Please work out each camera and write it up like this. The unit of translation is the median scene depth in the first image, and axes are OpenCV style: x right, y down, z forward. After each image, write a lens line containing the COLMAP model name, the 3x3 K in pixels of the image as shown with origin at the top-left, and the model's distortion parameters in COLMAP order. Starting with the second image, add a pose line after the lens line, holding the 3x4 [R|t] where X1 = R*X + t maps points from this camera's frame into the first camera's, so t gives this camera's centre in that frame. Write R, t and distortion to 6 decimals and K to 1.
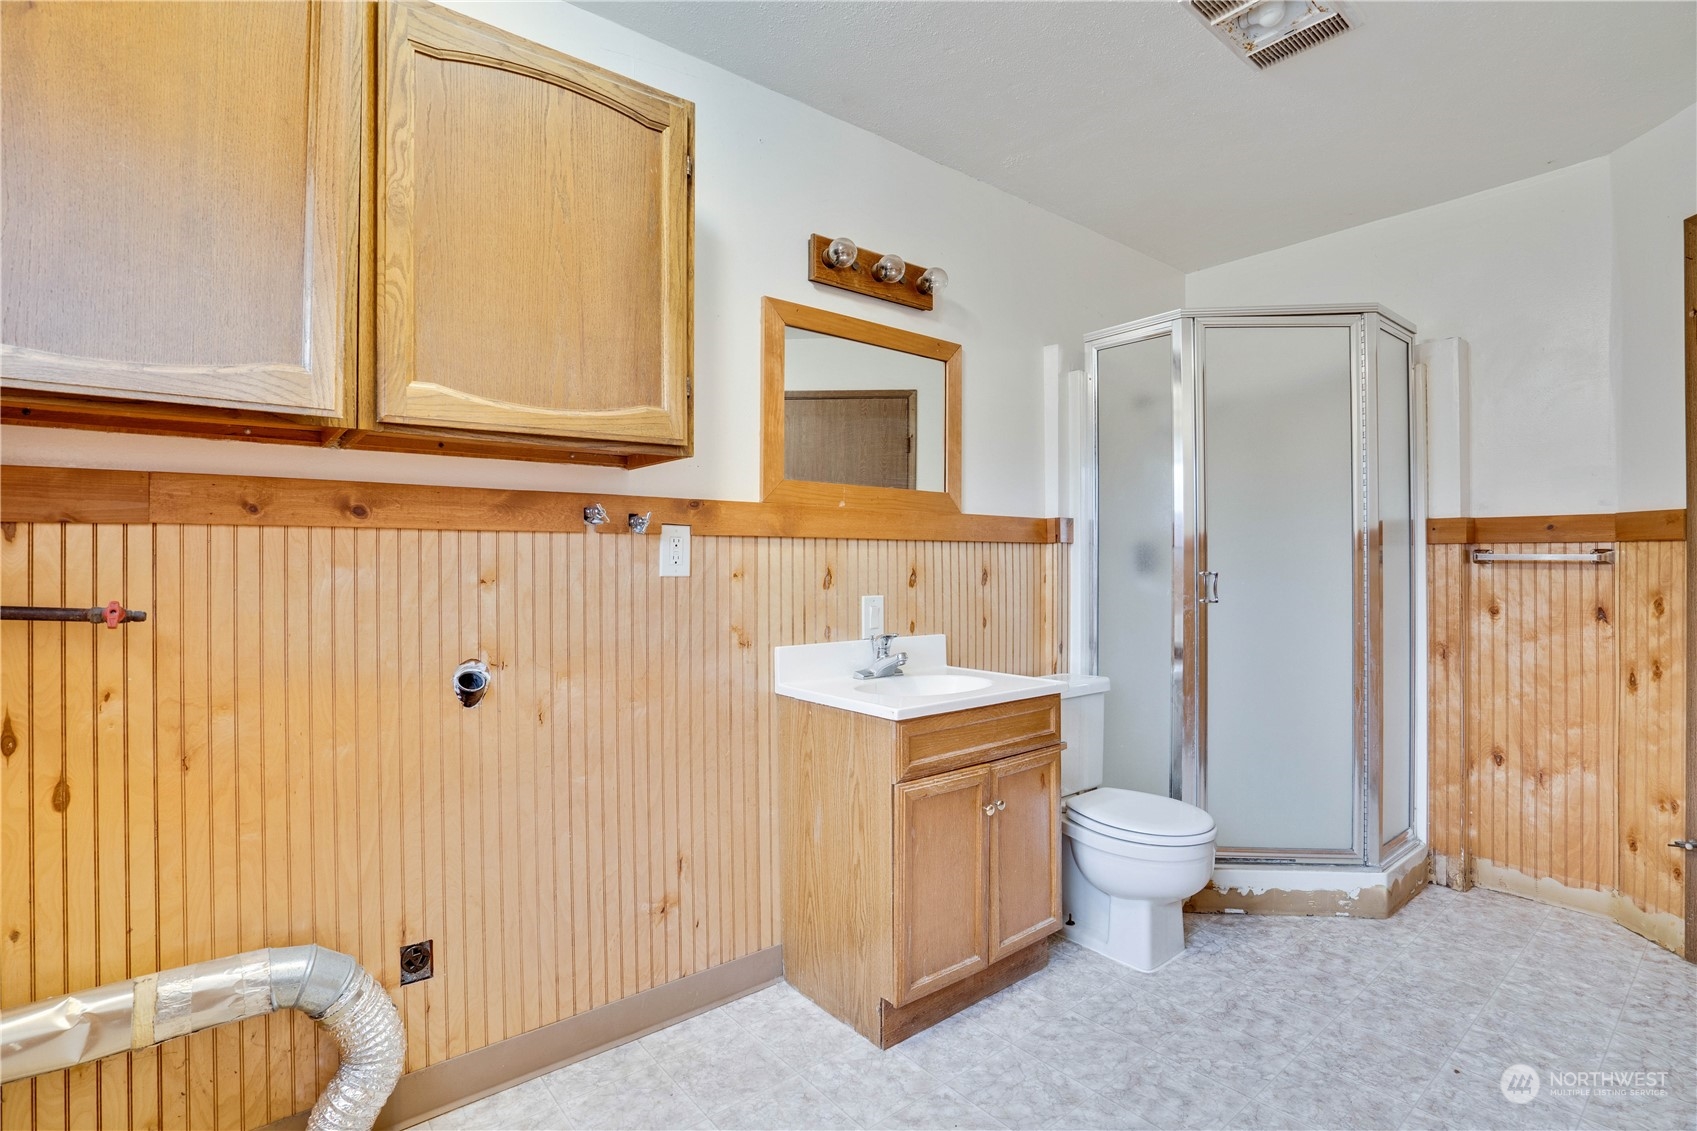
lens RADIAL K [[808.5, 0, 844.8], [0, 808.5, 558.1], [0, 0, 1]] dist [-0.031902, 0.008837]
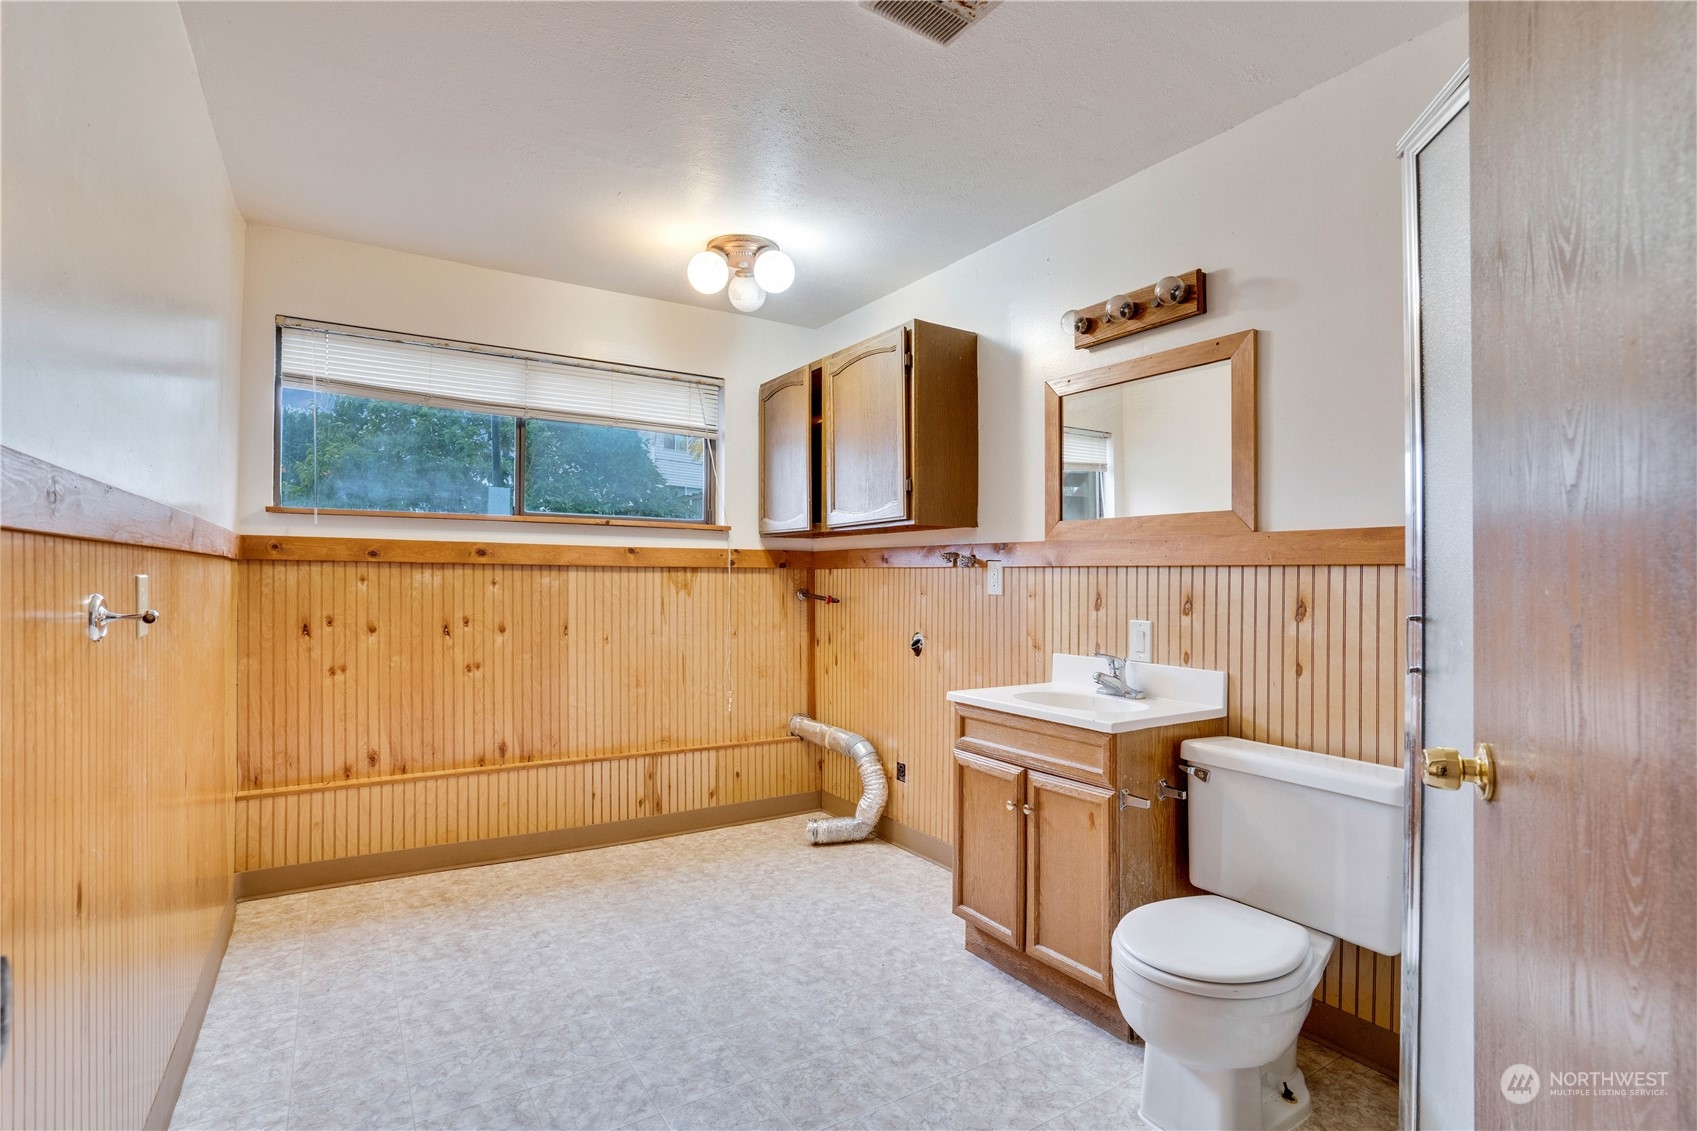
lens RADIAL K [[808.5, 0, 845.2], [0, 808.5, 571.4], [0, 0, 1]] dist [-0.031902, 0.008837]
pose [[-0.096965, -0.008862, -0.995248, 1.206223], [-0.008385, 0.999932, -0.008086, -0.005293], [0.995252, 0.007561, -0.097033, 0.790506]]
